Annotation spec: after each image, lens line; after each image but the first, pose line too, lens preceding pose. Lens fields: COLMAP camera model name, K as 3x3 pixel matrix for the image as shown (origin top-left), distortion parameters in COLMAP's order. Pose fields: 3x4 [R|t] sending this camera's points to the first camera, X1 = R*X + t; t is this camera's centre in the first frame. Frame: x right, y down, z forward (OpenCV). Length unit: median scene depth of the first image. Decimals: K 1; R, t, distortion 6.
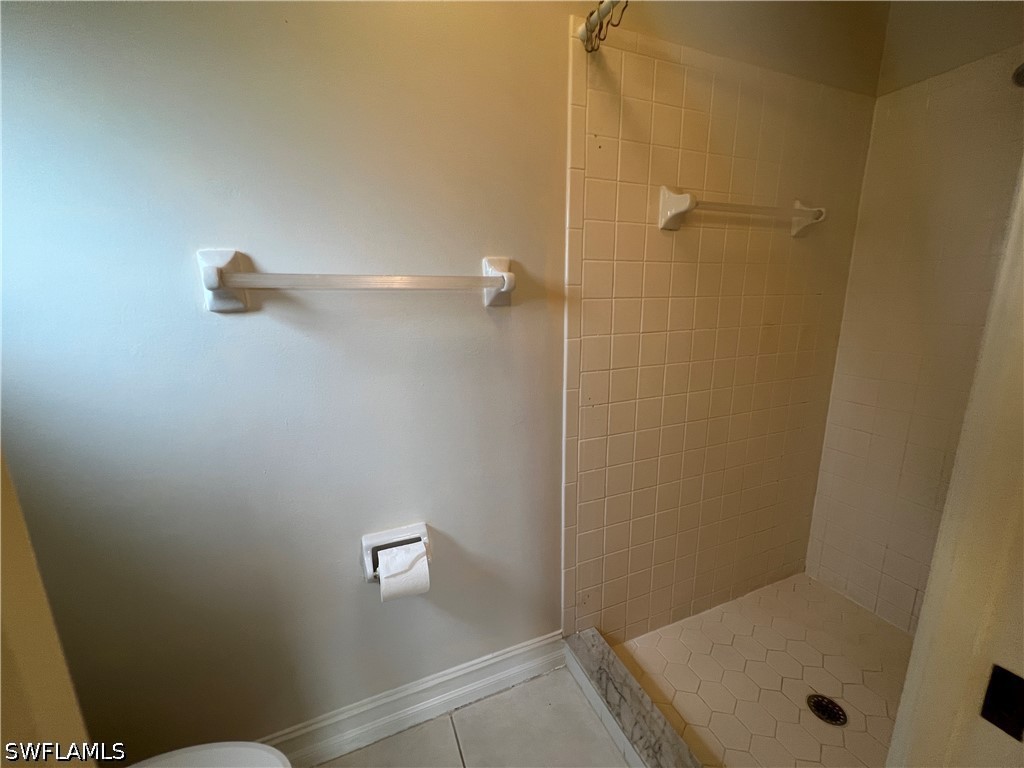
lens RADIAL K [[410.6, 0, 512.0], [0, 410.6, 384.0], [0, 0, 1]] dist [-0.000205, 0.000042]
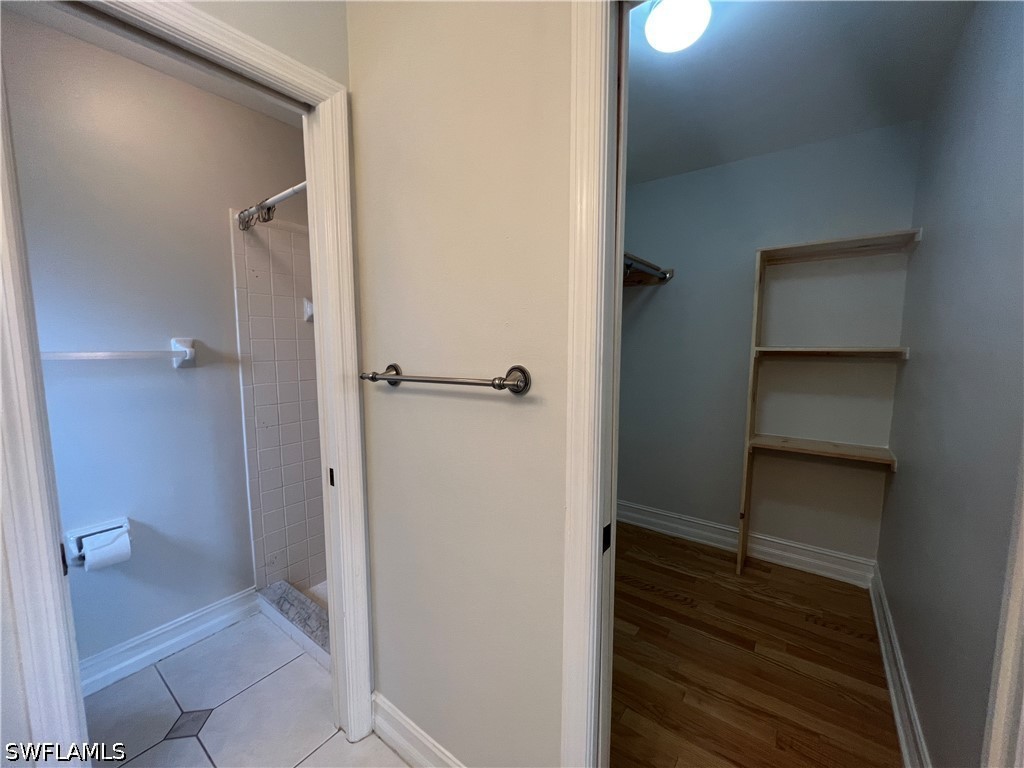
lens RADIAL K [[410.6, 0, 512.0], [0, 410.6, 384.0], [0, 0, 1]] dist [-0.000205, 0.000042]
pose [[0.858847, -0.038099, 0.510813, 0.236442], [0.092357, 0.992404, -0.081265, 0.118816], [-0.503837, 0.116971, 0.855843, -0.989508]]
